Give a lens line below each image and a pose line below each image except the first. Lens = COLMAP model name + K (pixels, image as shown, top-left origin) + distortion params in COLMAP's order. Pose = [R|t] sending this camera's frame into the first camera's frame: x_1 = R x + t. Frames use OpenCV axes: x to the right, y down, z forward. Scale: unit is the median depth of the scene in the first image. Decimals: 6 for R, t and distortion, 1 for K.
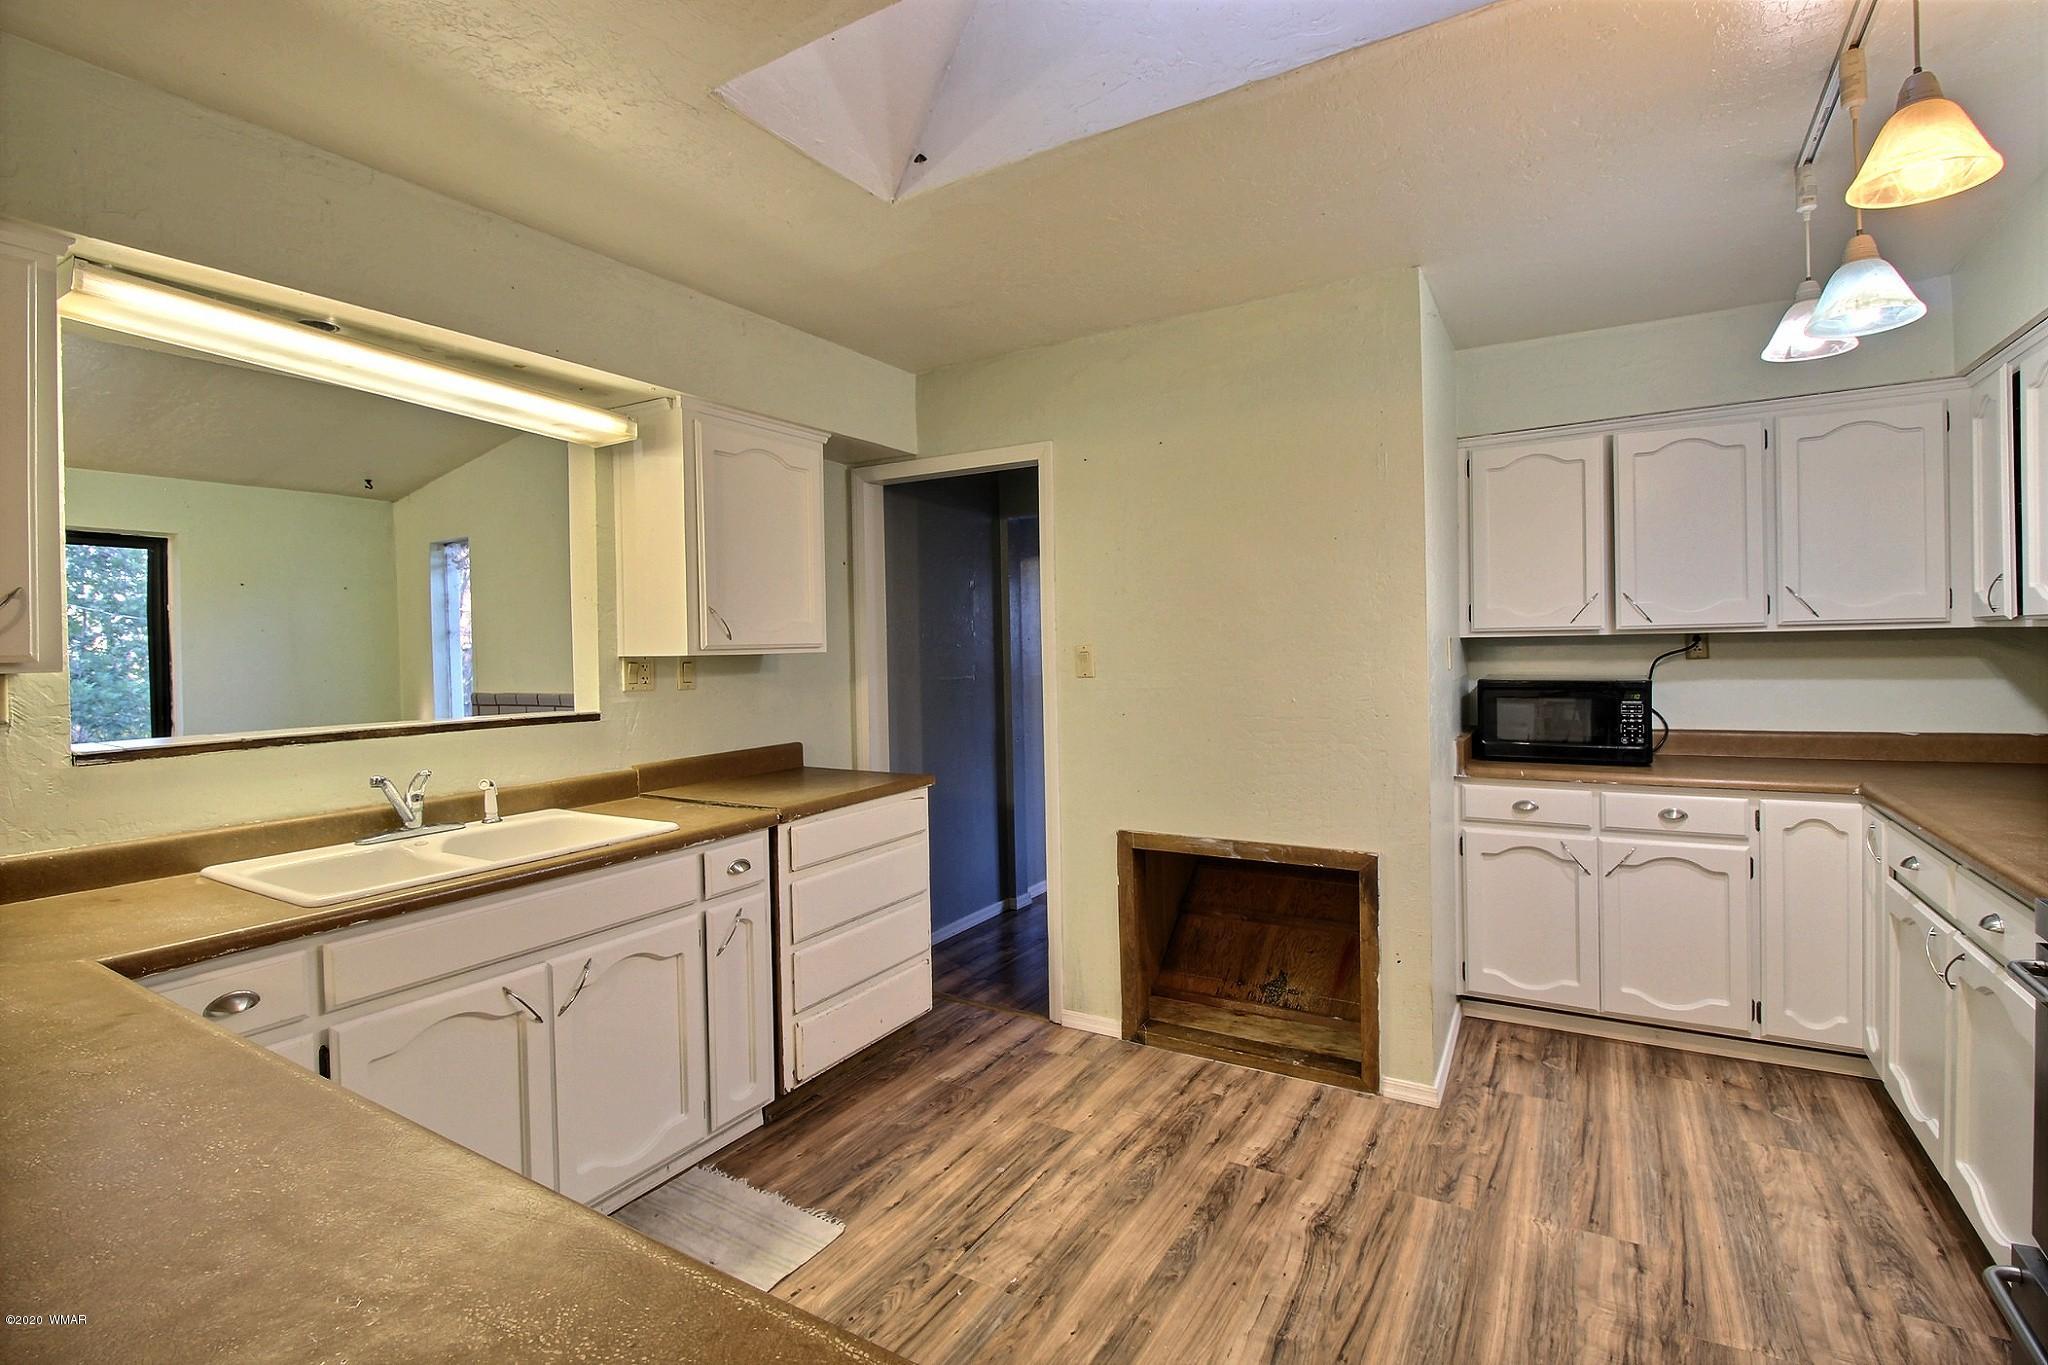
lens RADIAL K [[949.0, 0, 1025.2], [0, 949.0, 671.2], [0, 0, 1]] dist [-0.014386, -0.002506]
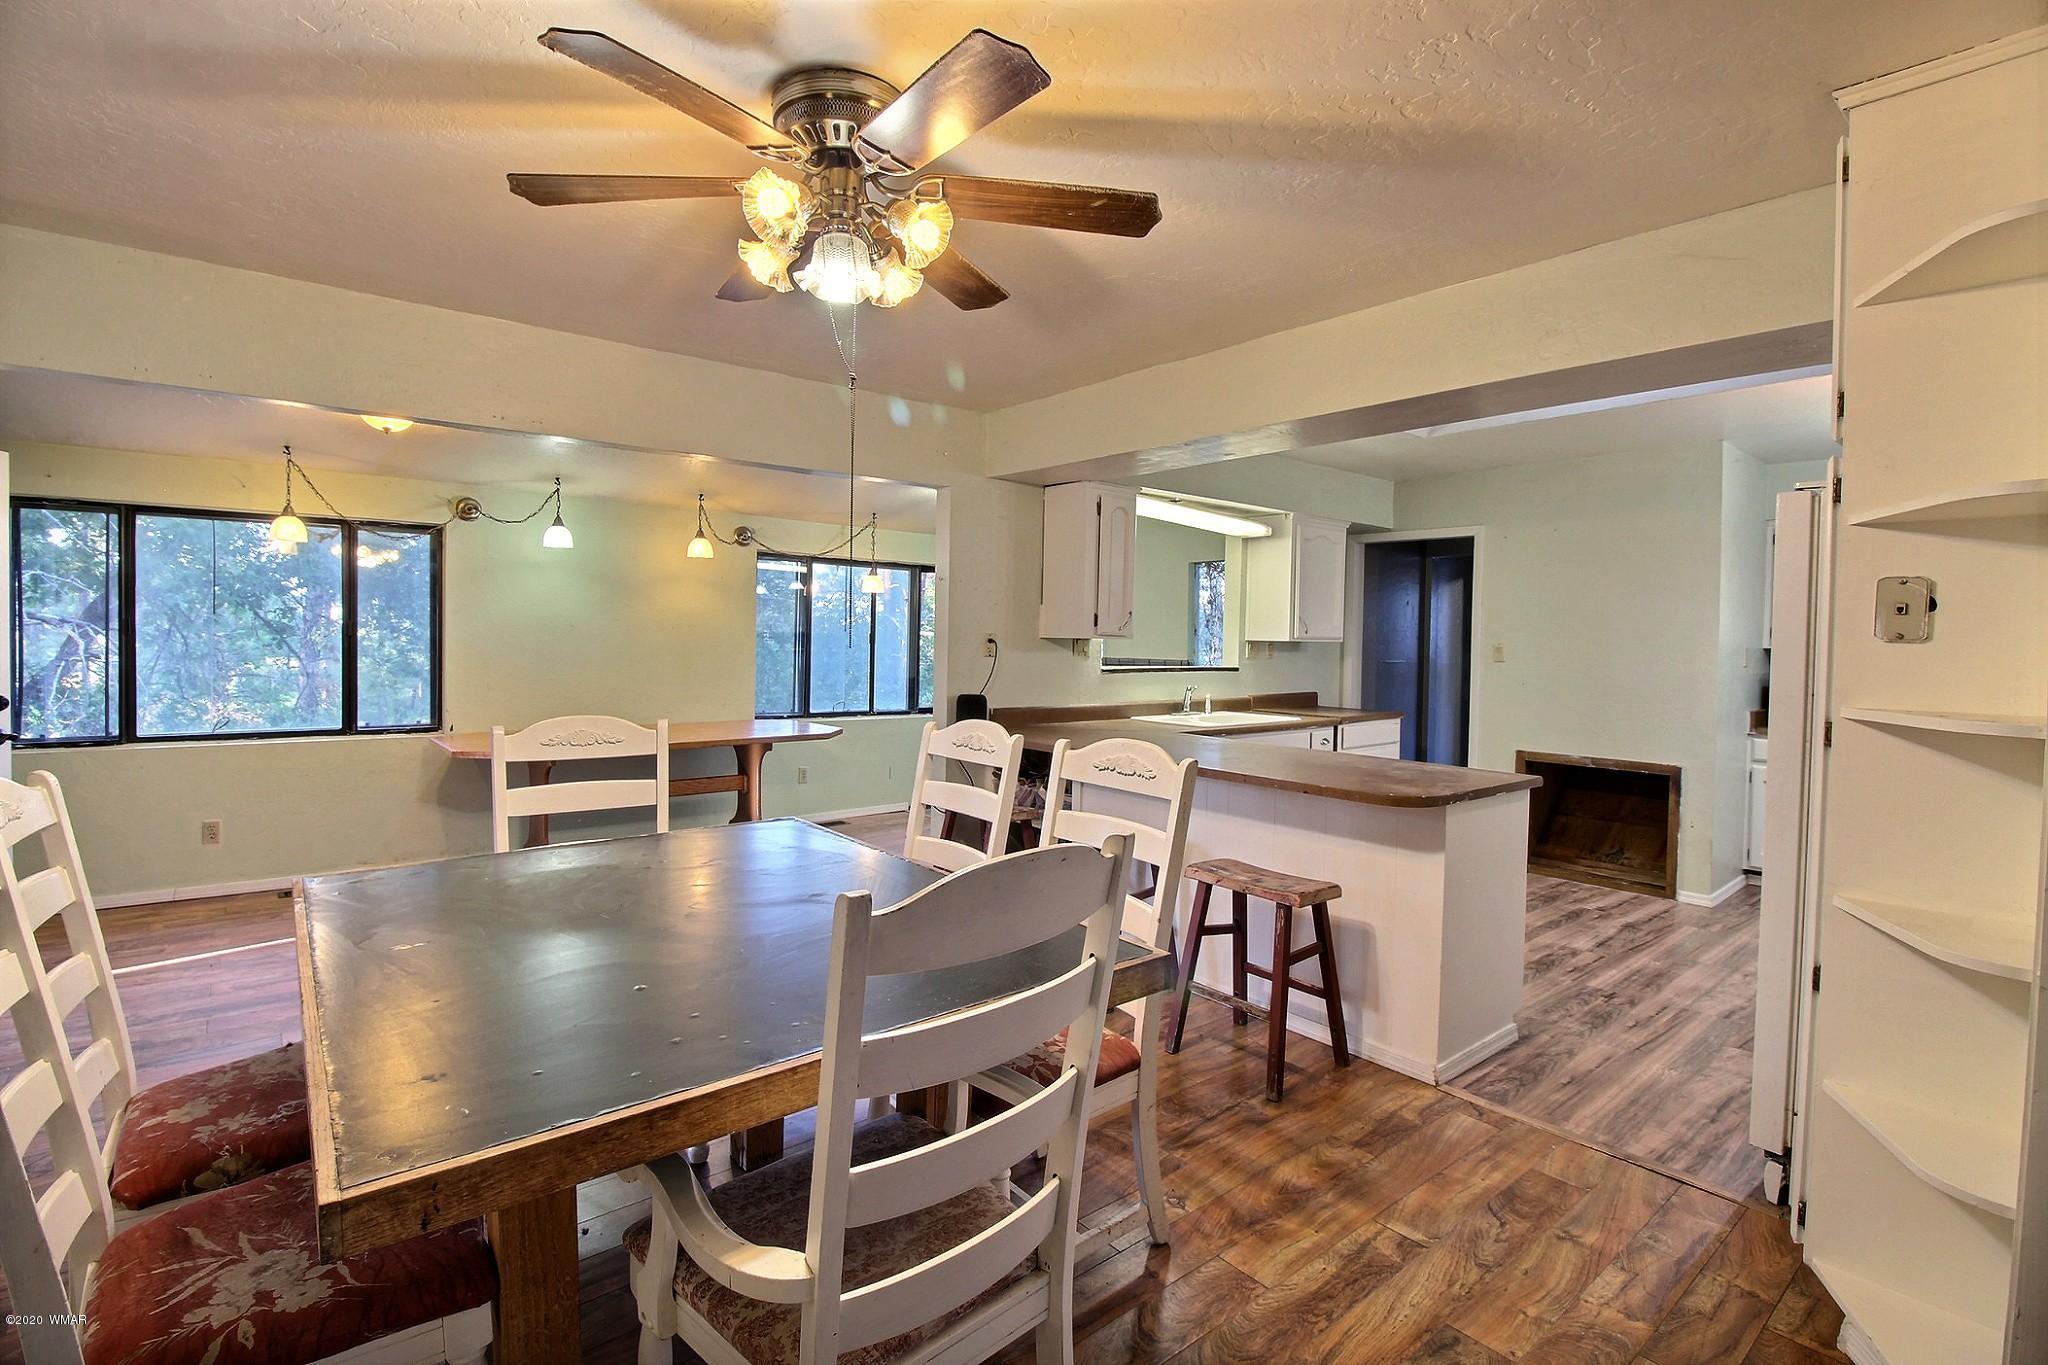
lens RADIAL K [[949.0, 0, 1020.0], [0, 949.0, 654.3], [0, 0, 1]] dist [-0.014386, -0.002506]
pose [[0.940690, 0.040329, -0.336863, -0.207681], [-0.042889, 0.999080, -0.000160, 0.036019], [0.336546, 0.014598, 0.941554, -1.078317]]
